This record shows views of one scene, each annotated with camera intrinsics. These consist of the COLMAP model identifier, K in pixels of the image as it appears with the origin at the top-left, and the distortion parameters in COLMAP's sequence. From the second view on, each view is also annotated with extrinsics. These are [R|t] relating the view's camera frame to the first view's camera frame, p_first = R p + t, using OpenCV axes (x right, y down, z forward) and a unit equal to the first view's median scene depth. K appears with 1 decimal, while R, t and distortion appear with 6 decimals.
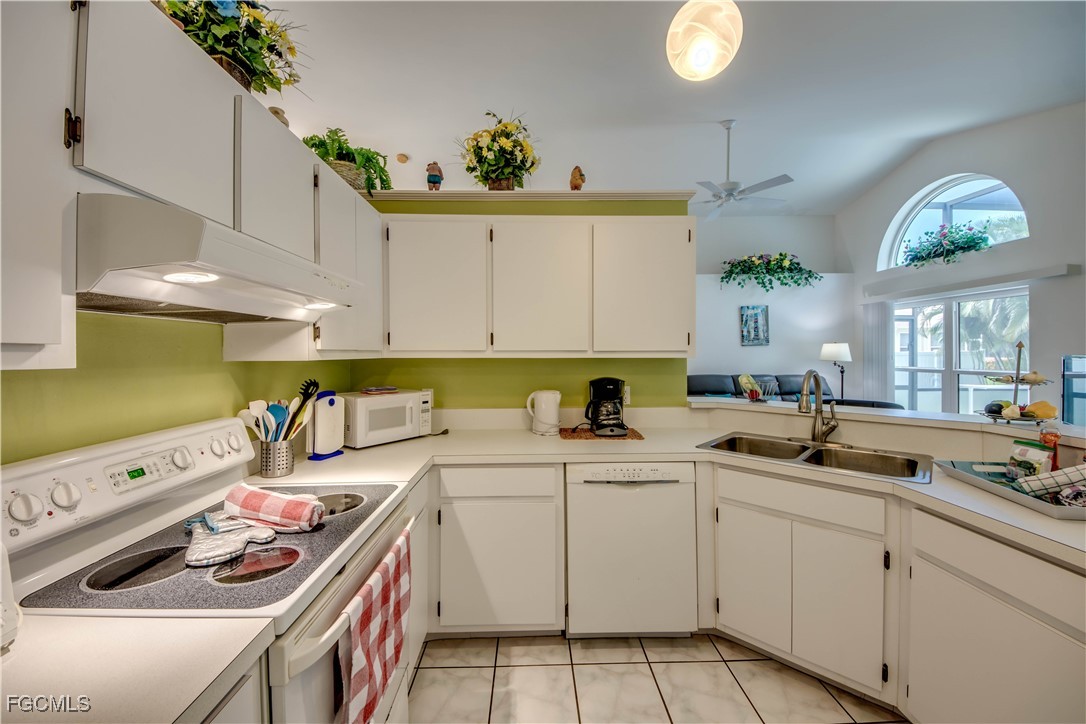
lens RADIAL K [[430.3, 0, 541.9], [0, 430.3, 358.1], [0, 0, 1]] dist [0.000028, -0.000182]
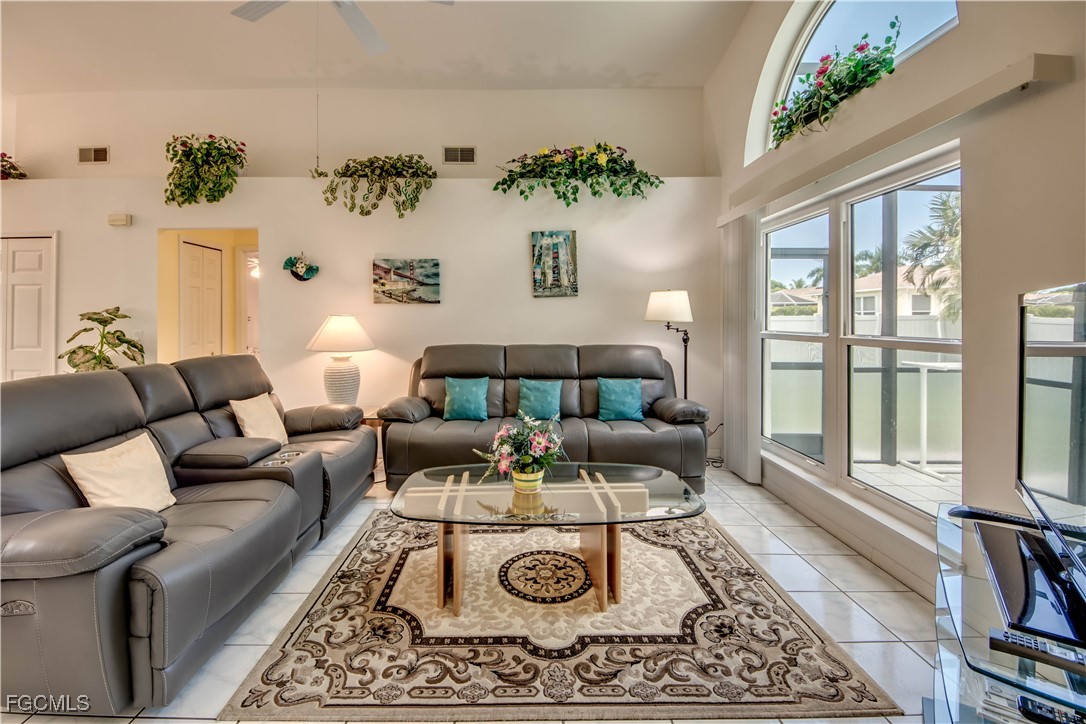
lens RADIAL K [[430.3, 0, 567.8], [0, 430.3, 338.2], [0, 0, 1]] dist [0.000028, -0.000182]
pose [[0.999596, 0.006818, -0.027603, 0.535303], [-0.006353, 0.999837, 0.016890, 0.019766], [0.027714, -0.016708, 0.999476, 0.391803]]
